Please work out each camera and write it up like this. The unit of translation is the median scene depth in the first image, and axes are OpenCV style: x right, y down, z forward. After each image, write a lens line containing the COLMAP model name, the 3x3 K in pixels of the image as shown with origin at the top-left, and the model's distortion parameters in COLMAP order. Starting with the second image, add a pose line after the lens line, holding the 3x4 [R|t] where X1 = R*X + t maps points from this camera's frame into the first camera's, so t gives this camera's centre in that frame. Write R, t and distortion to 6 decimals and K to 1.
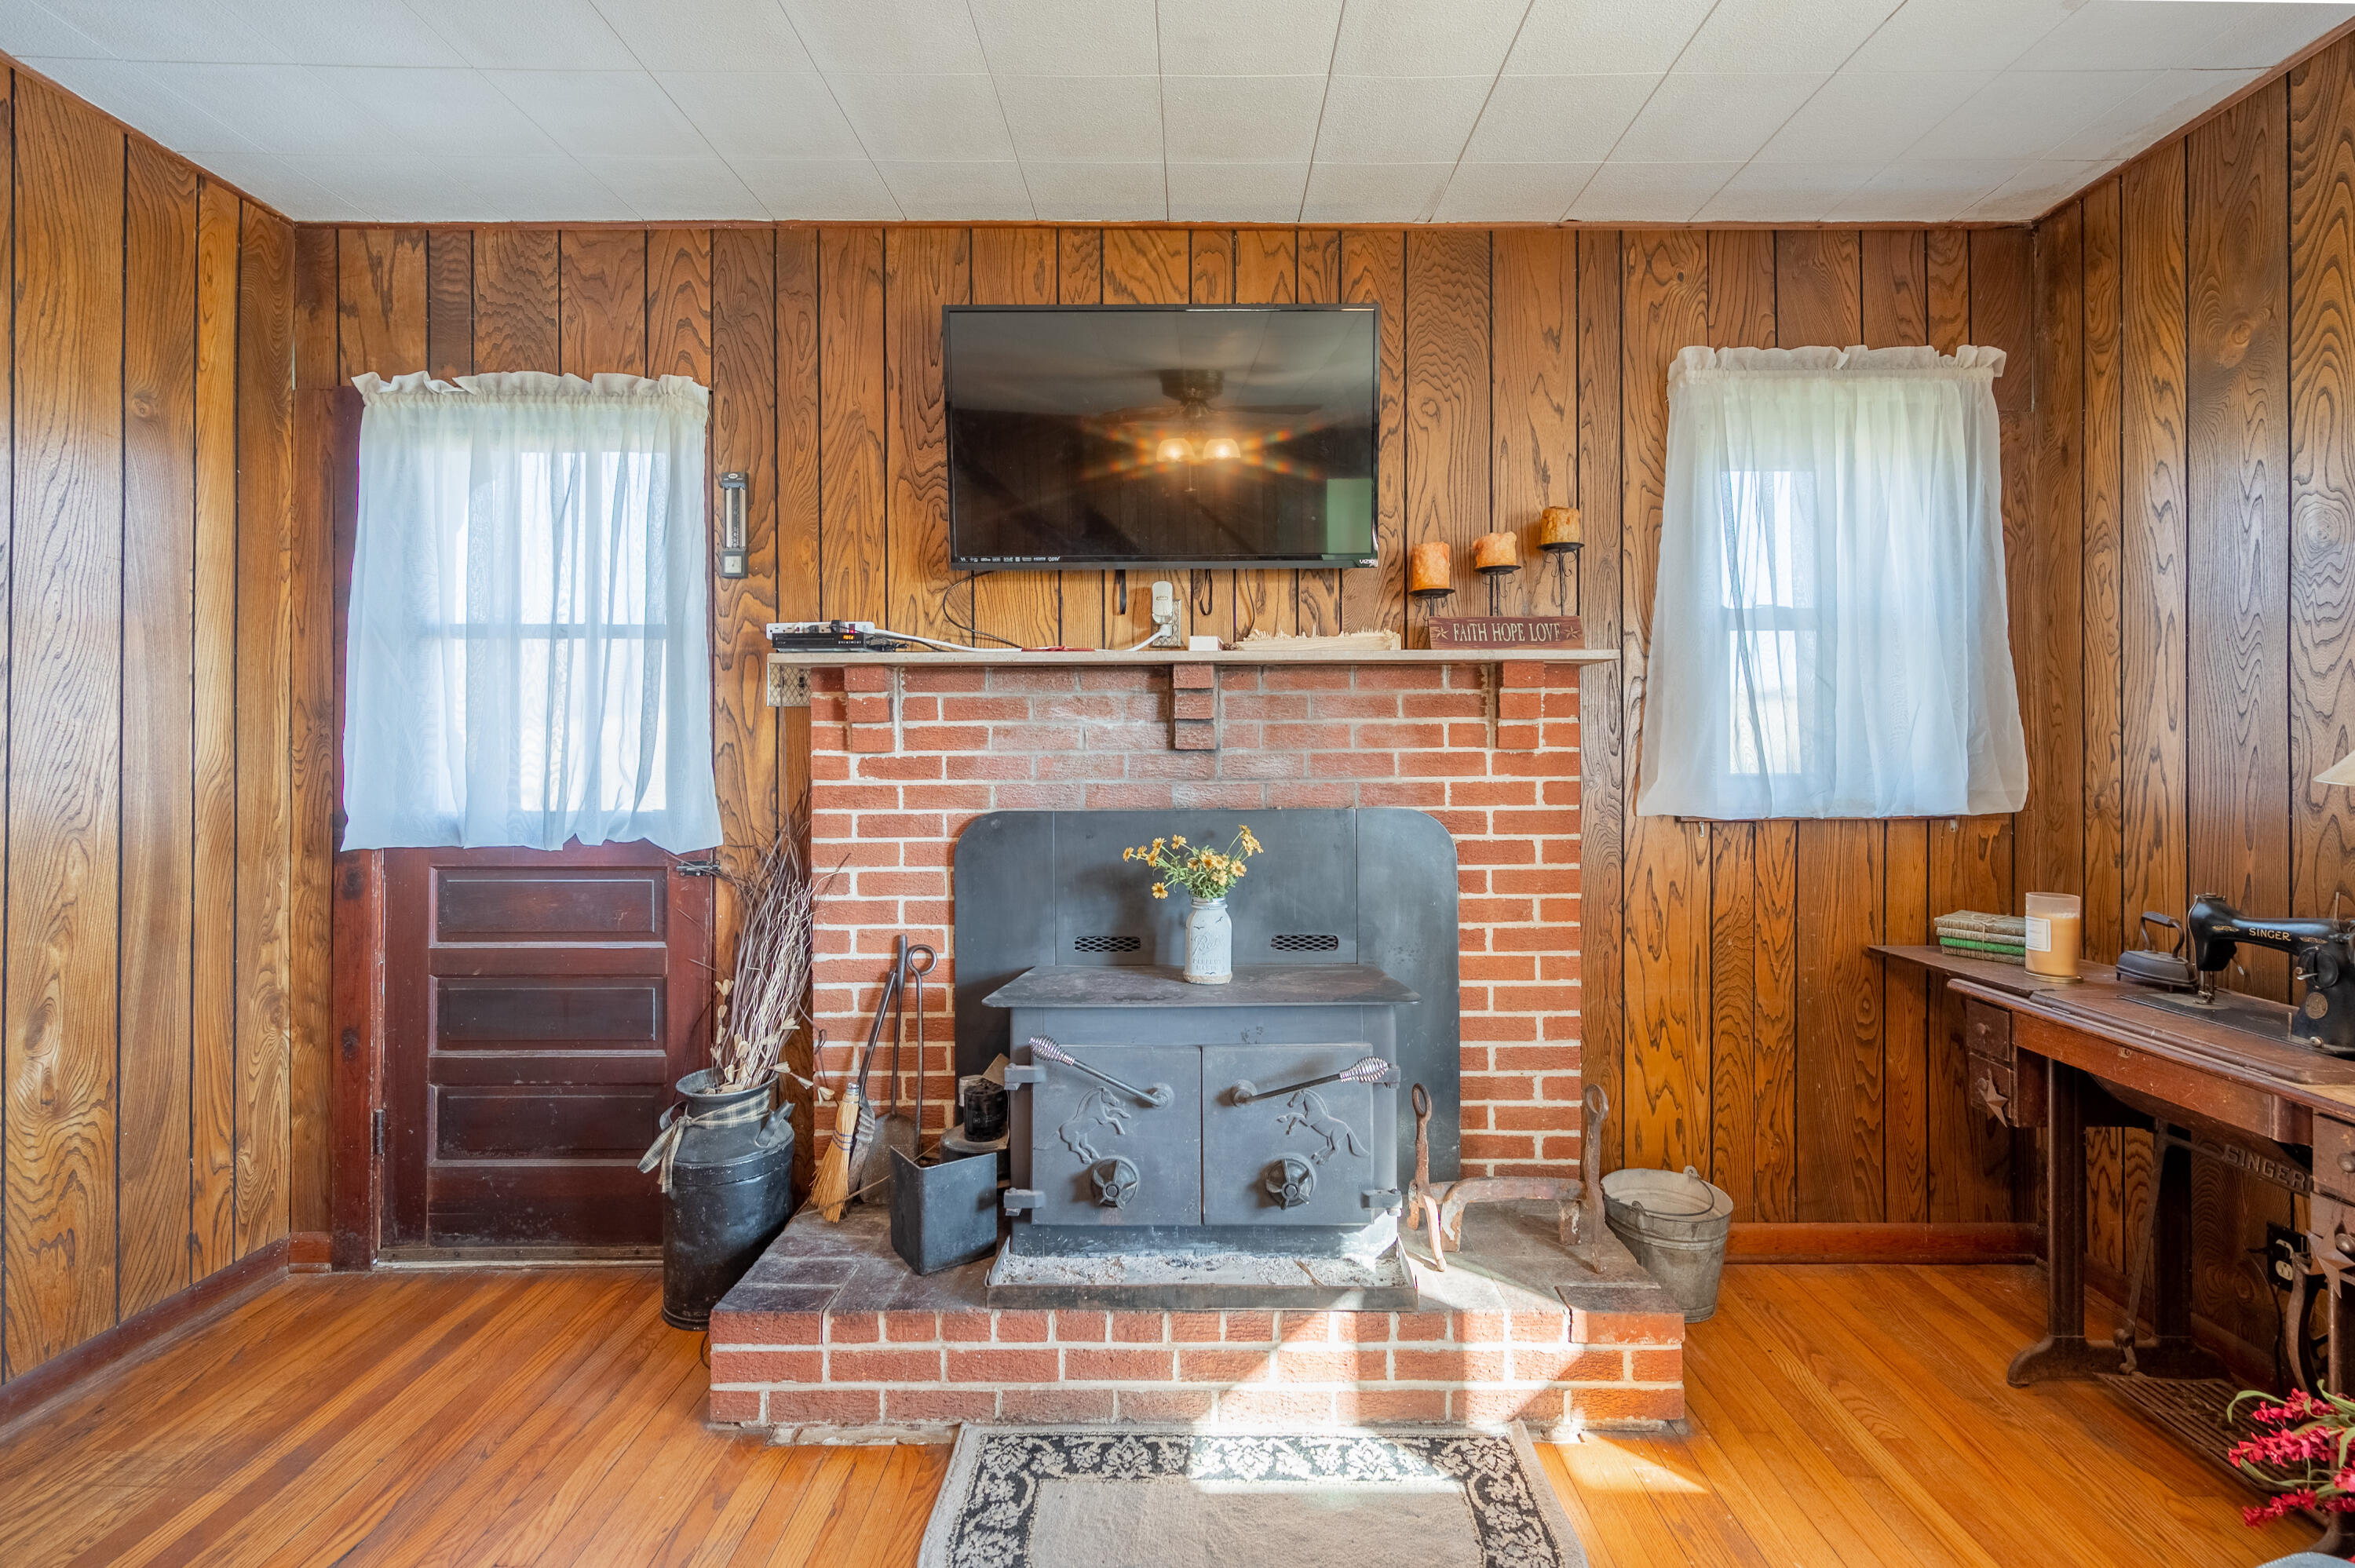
lens RADIAL K [[1111.0, 0, 1221.9], [0, 1111.0, 751.1], [0, 0, 1]] dist [0.002201, 0.000810]
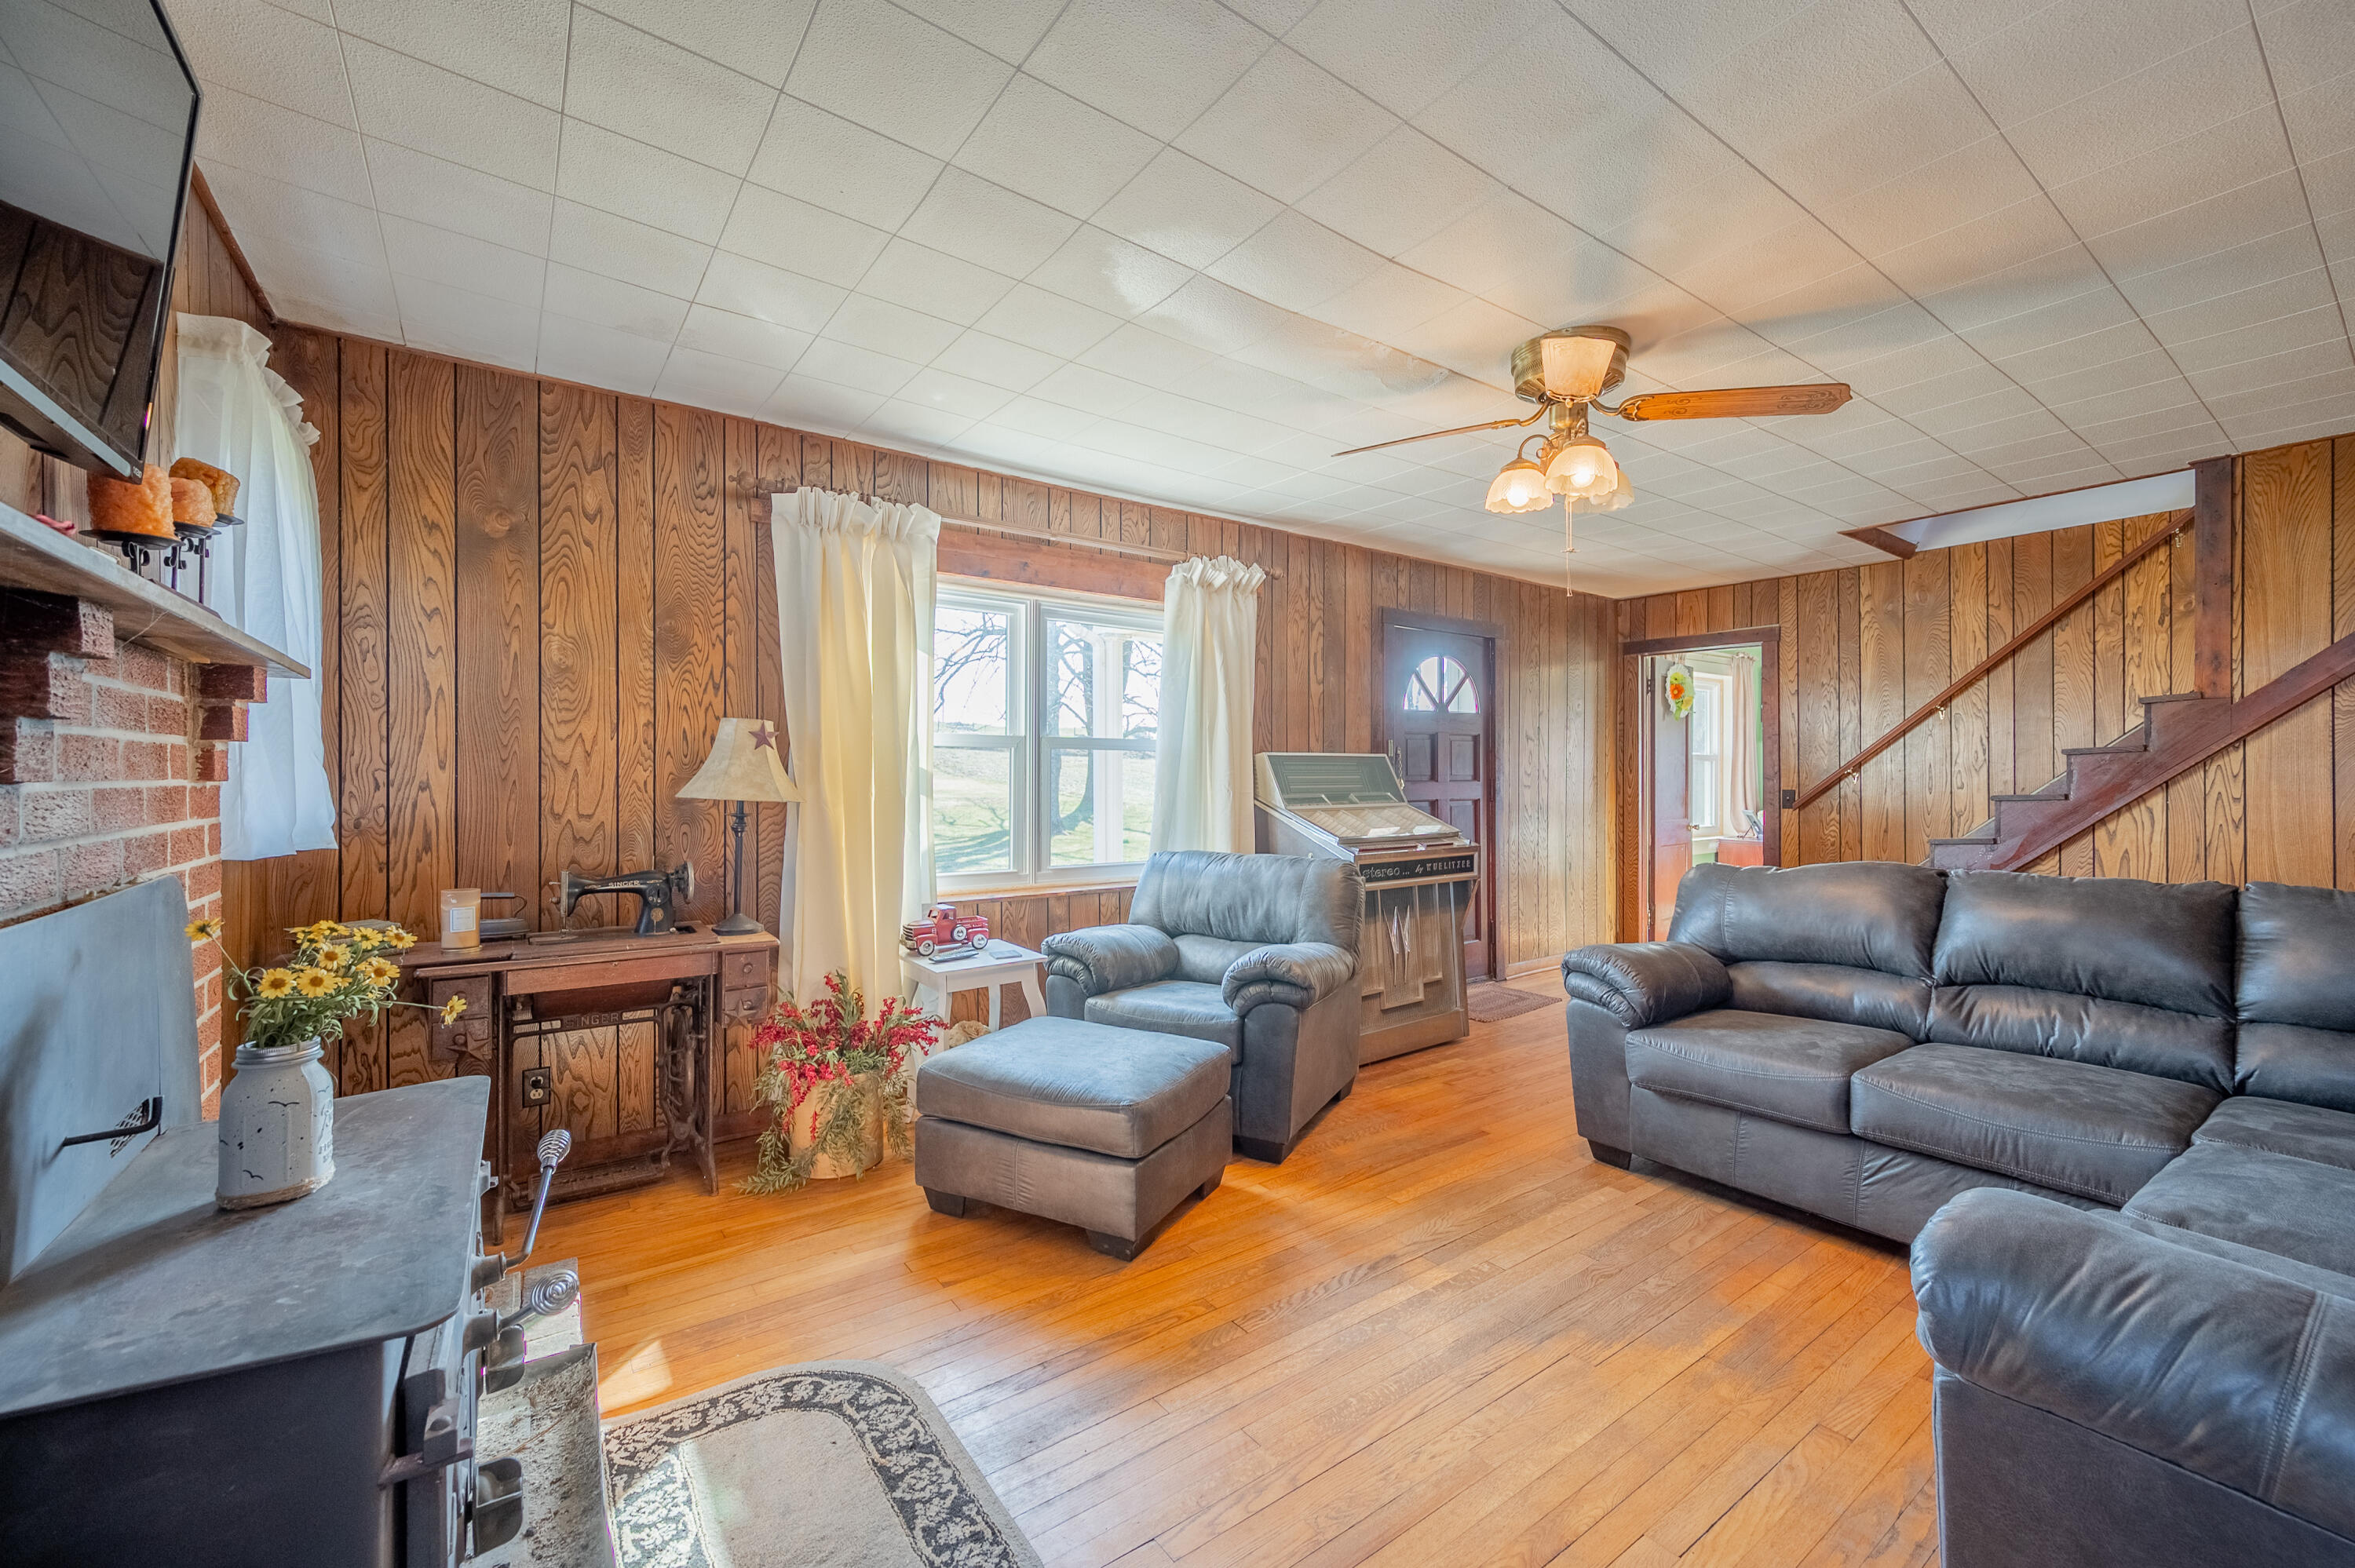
lens RADIAL K [[947.6, 0, 1176.5], [0, 947.6, 777.9], [0, 0, 1]] dist [0.003028, -0.000528]
pose [[-0.577123, 0.005104, 0.816641, -0.606190], [-0.000193, 0.999980, -0.006386, 0.000220], [-0.816657, -0.003843, -0.577110, 0.819919]]
